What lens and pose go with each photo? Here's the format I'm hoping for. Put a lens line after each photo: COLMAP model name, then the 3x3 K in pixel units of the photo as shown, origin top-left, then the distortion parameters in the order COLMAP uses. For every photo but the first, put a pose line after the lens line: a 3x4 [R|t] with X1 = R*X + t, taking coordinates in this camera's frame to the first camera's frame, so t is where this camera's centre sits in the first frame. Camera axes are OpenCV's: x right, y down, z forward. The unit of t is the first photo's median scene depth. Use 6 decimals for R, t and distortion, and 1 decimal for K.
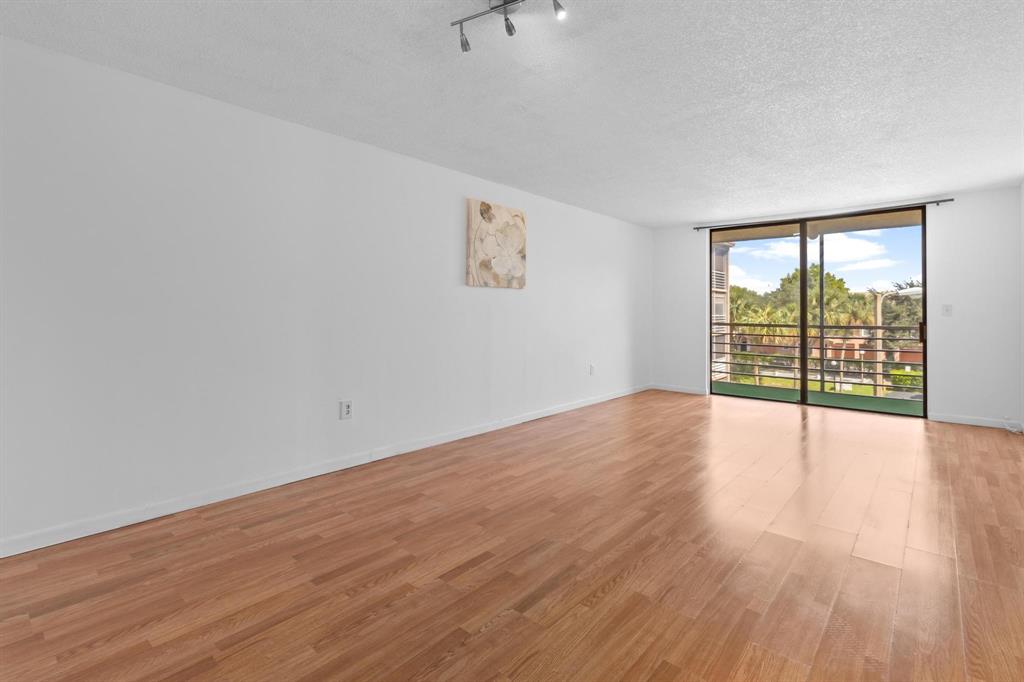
lens RADIAL K [[474.8, 0, 507.3], [0, 474.8, 307.1], [0, 0, 1]] dist [0.005336, -0.001645]
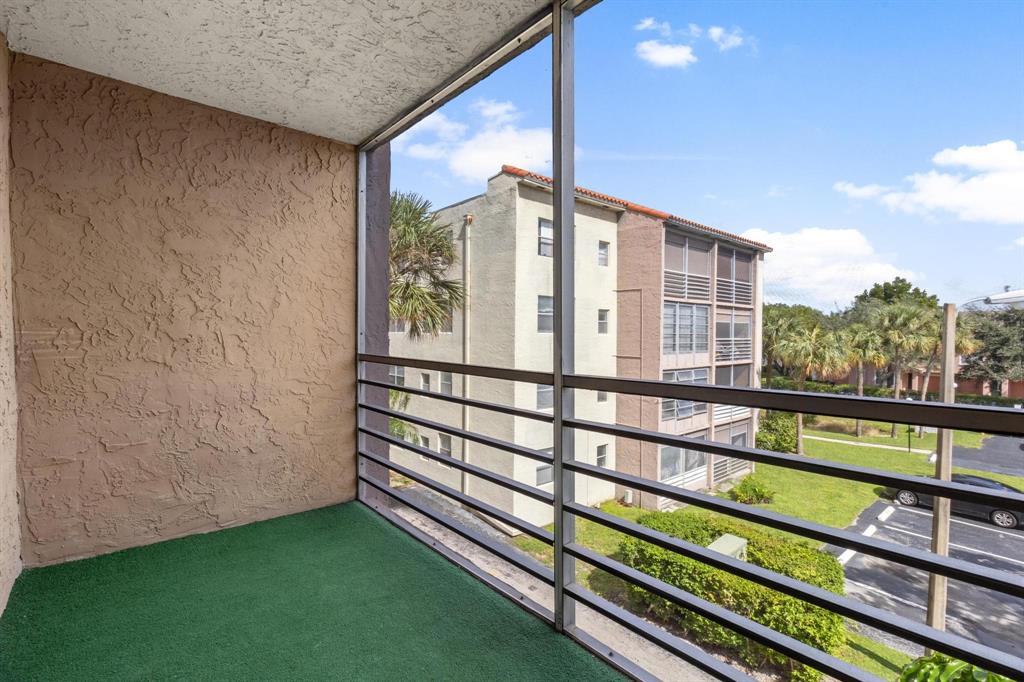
lens RADIAL K [[474.8, 0, 509.6], [0, 474.8, 349.7], [0, 0, 1]] dist [0.005336, -0.001645]
pose [[0.992332, 0.006932, -0.123404, 0.096805], [-0.001701, 0.999097, 0.042445, 0.001958], [0.123587, -0.041910, 0.991448, 0.109606]]
